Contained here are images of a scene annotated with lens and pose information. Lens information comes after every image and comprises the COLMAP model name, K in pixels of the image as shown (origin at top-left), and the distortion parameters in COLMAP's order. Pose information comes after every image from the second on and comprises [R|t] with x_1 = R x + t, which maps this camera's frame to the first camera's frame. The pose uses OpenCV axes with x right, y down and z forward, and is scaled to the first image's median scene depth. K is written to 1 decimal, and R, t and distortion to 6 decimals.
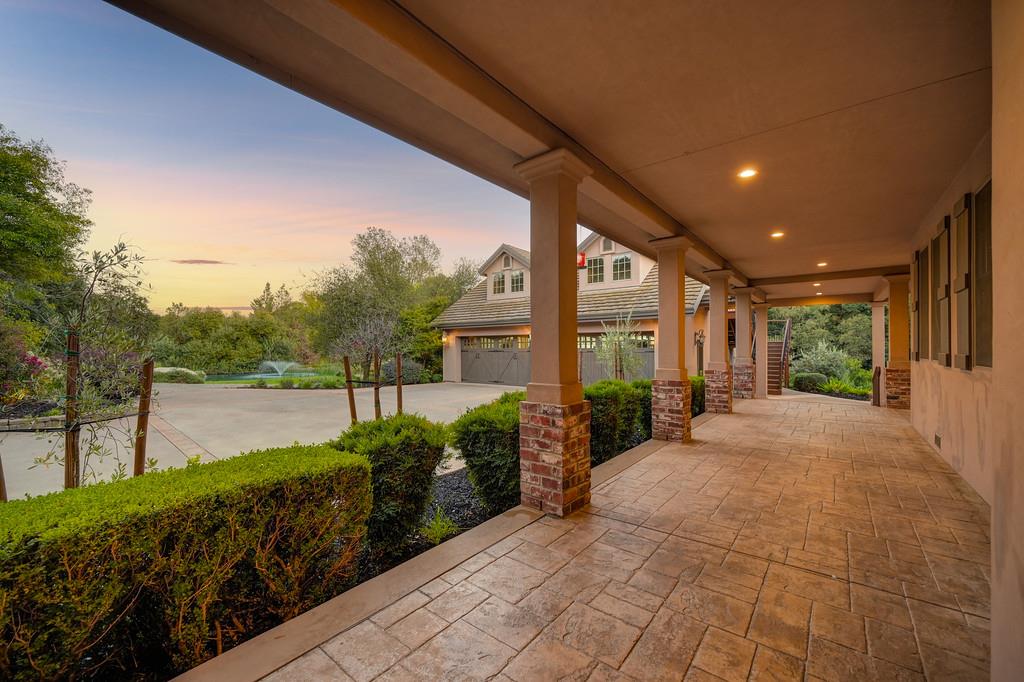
lens RADIAL K [[402.3, 0, 503.7], [0, 402.3, 344.2], [0, 0, 1]] dist [-0.002308, -0.000206]
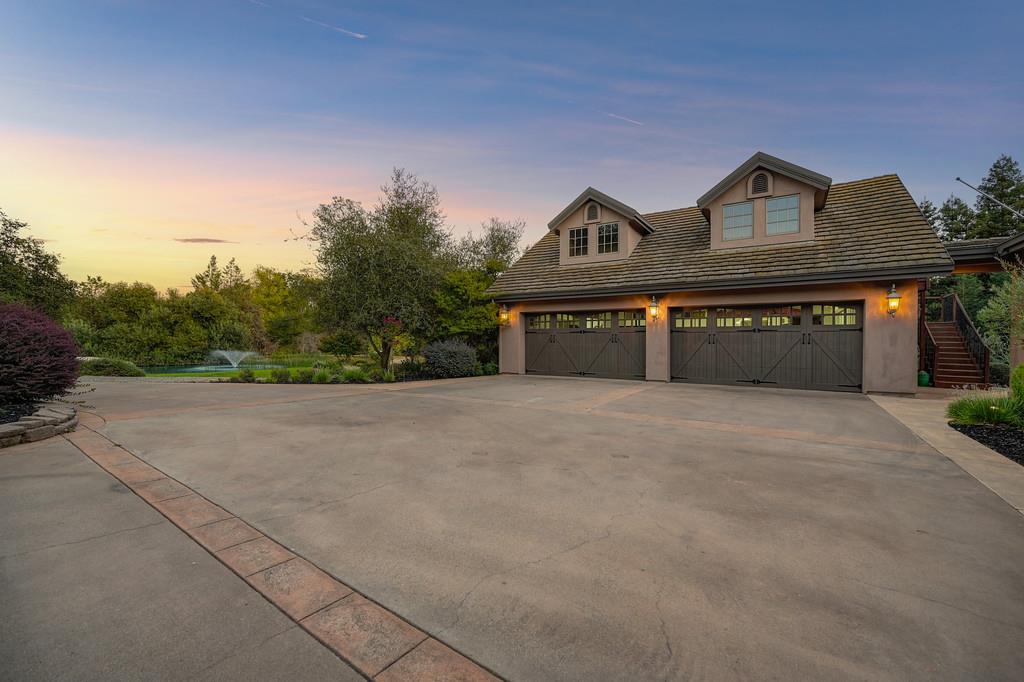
lens RADIAL K [[433.3, 0, 517.5], [0, 433.3, 342.0], [0, 0, 1]] dist [-0.001557, 0.000501]
pose [[0.995230, 0.007537, 0.097266, -0.148079], [-0.008950, 0.999860, 0.014103, 0.017783], [-0.097146, -0.014906, 0.995158, 0.153292]]
